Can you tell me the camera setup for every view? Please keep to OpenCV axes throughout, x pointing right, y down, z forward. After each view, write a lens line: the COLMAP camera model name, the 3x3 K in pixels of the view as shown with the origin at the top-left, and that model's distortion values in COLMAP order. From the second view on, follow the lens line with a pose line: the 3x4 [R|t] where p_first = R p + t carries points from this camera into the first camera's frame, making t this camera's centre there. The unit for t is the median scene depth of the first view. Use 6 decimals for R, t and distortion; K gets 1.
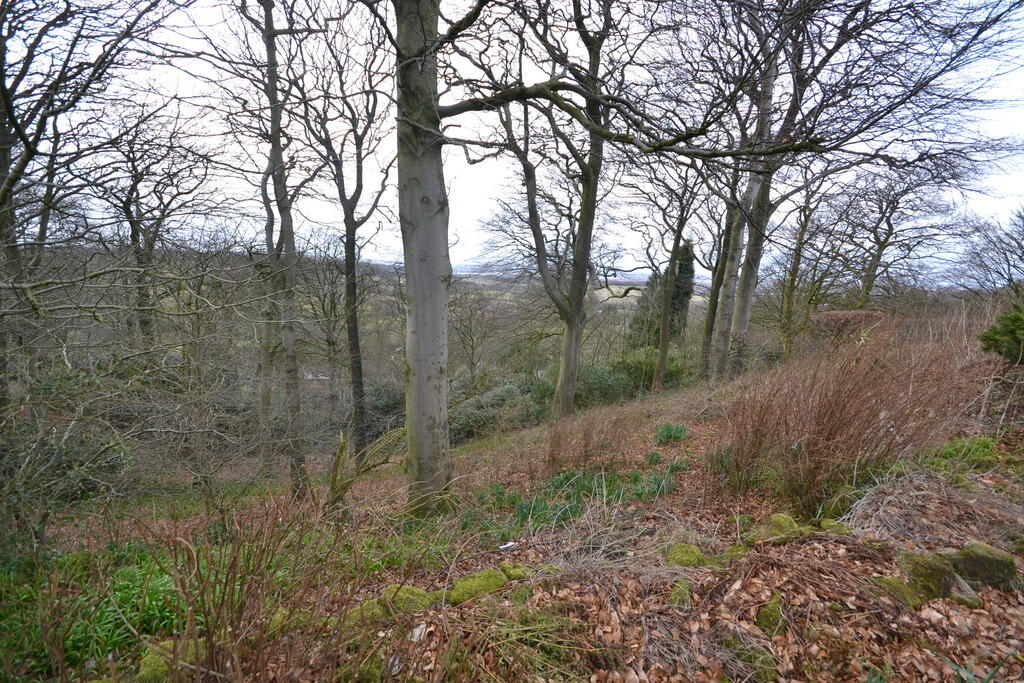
lens RADIAL K [[444.8, 0, 496.3], [0, 444.8, 339.1], [0, 0, 1]] dist [-0.000794, -0.000113]
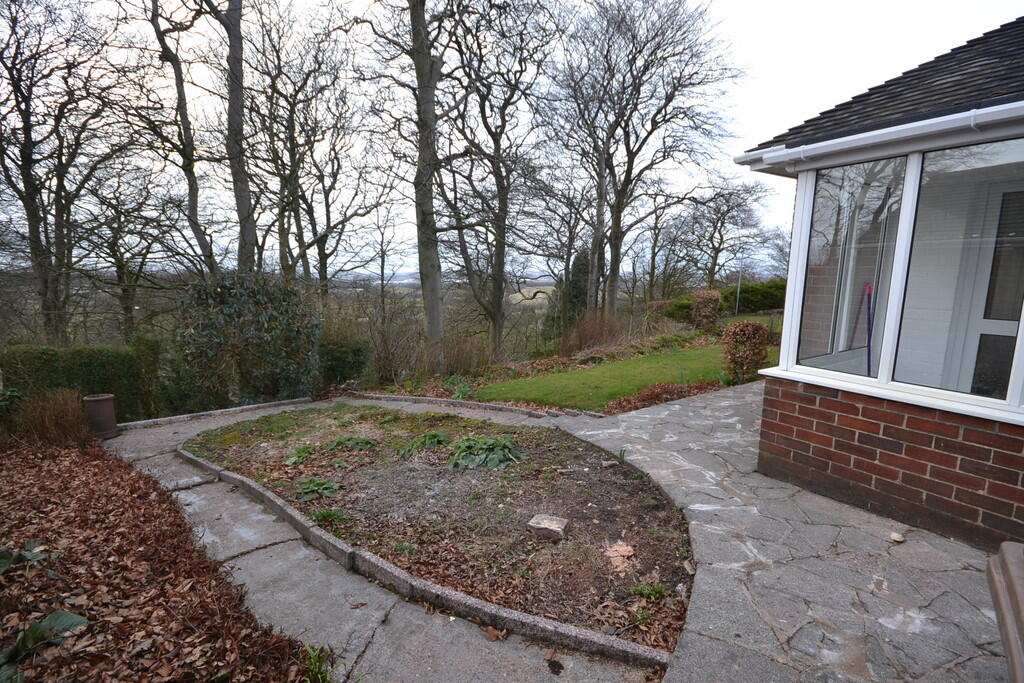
lens RADIAL K [[443.9, 0, 512.0], [0, 443.9, 341.5], [0, 0, 1]] dist [-0.000086, -0.000019]
pose [[0.975627, -0.070282, 0.207874, -0.065788], [0.071057, 0.997465, 0.003749, 0.026818], [-0.207611, 0.011113, 0.978148, -0.344314]]
